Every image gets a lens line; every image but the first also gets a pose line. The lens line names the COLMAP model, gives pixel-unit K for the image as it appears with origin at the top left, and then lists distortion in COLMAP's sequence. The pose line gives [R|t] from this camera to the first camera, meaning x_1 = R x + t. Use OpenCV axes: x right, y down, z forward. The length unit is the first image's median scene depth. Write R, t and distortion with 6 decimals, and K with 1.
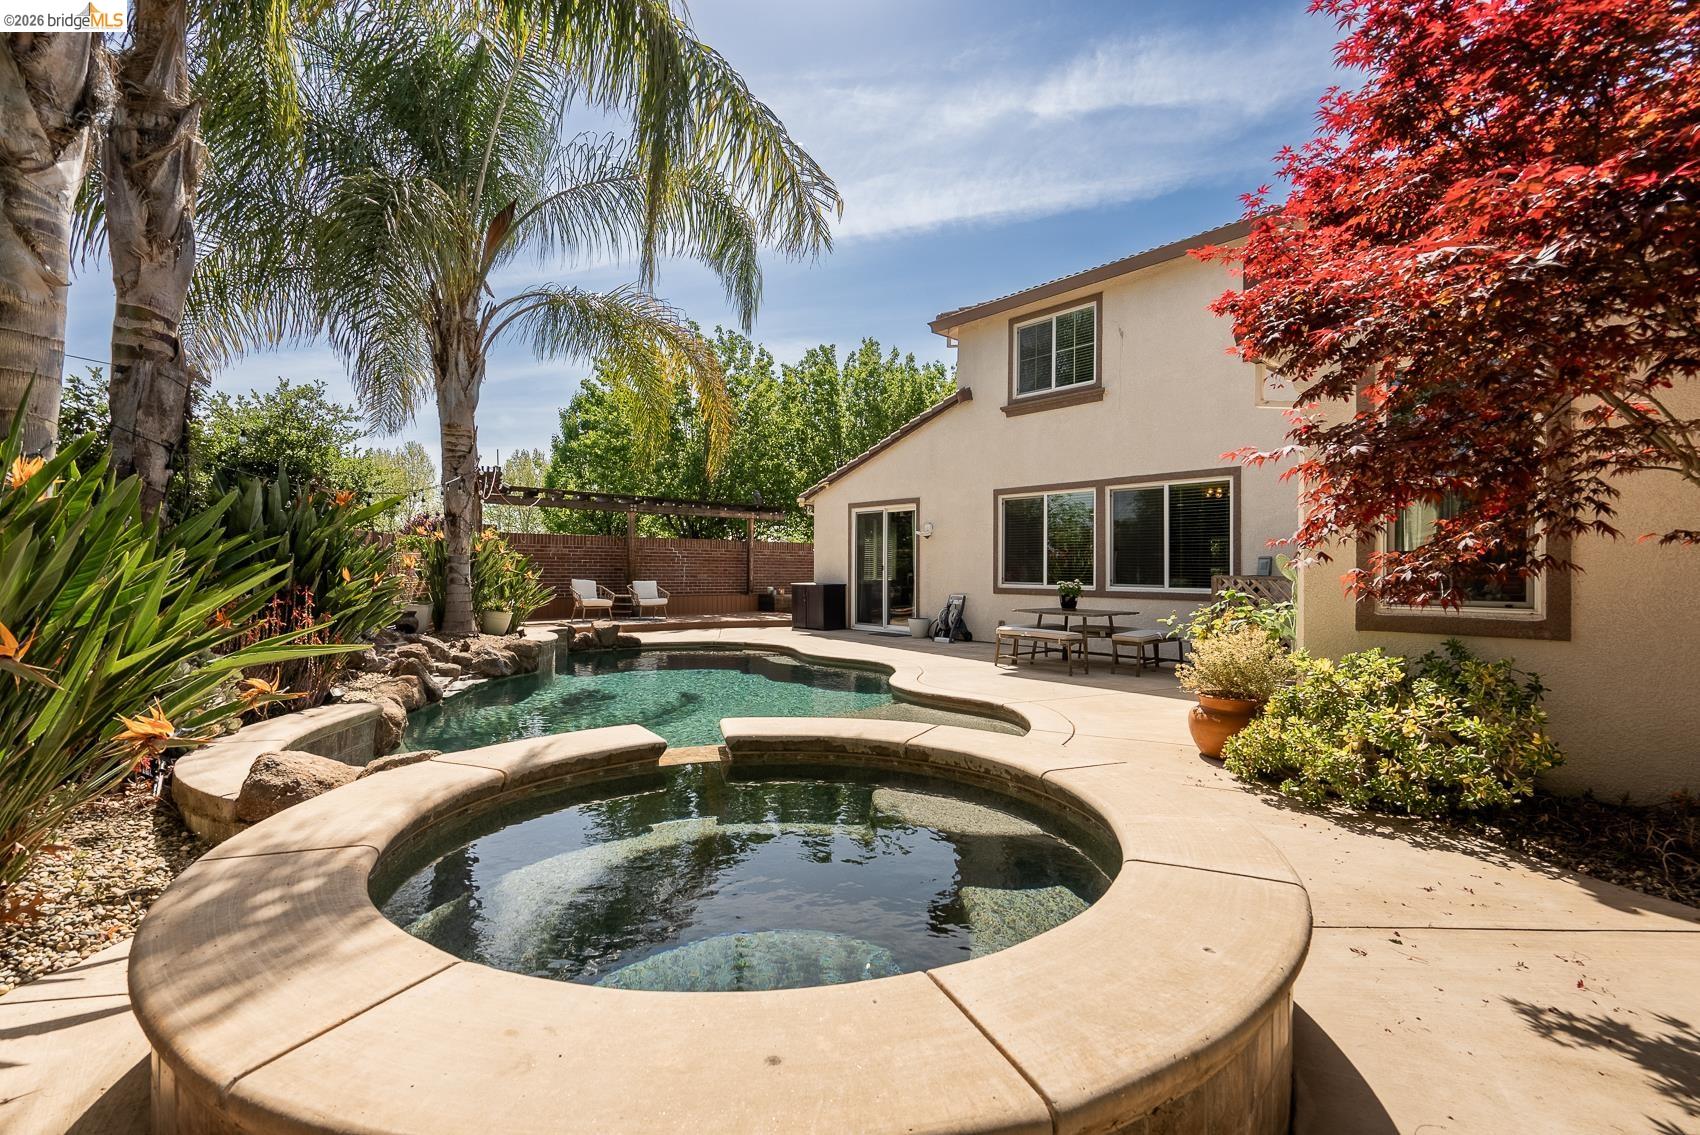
lens RADIAL K [[773.8, 0, 844.5], [0, 773.8, 565.2], [0, 0, 1]] dist [-0.004711, 0.002256]
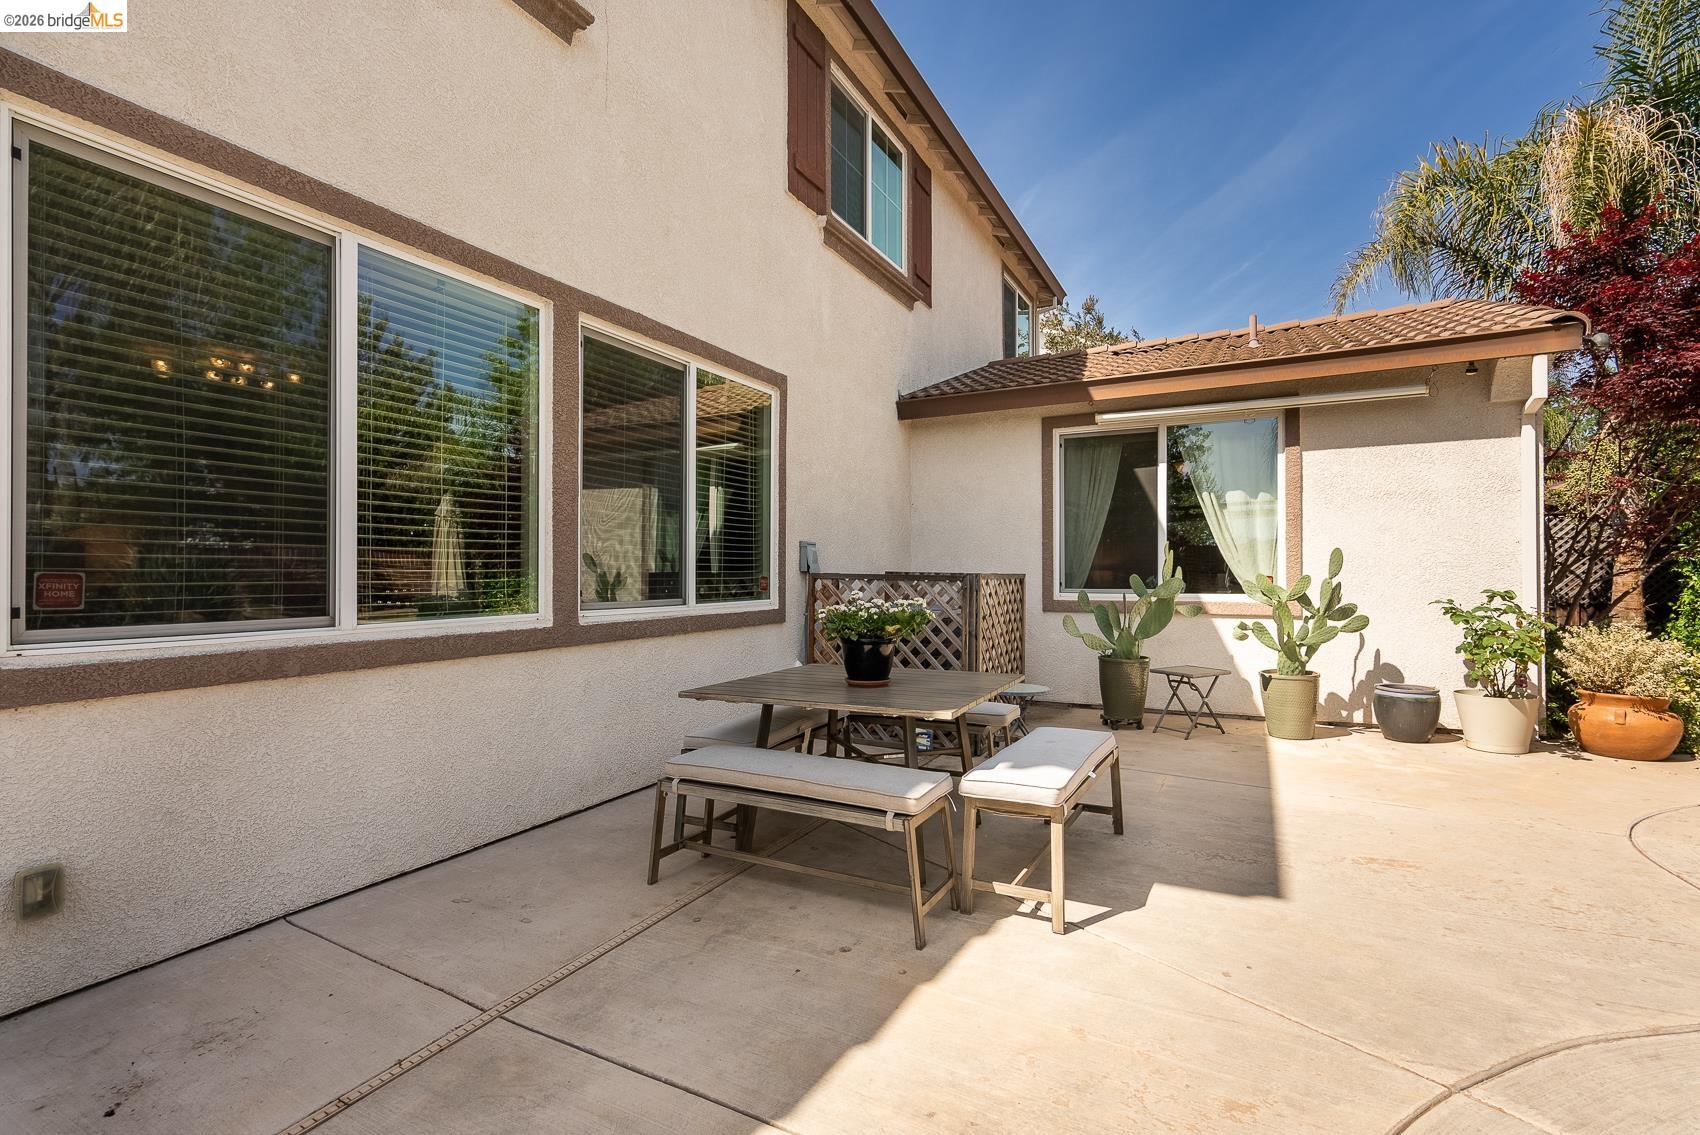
lens RADIAL K [[773.8, 0, 844.6], [0, 773.8, 565.2], [0, 0, 1]] dist [-0.004711, 0.002256]
pose [[-0.369396, -0.000285, 0.929272, -0.011551], [-0.008348, 0.999961, -0.003012, 0.006467], [-0.929234, -0.008871, -0.369384, 0.923186]]
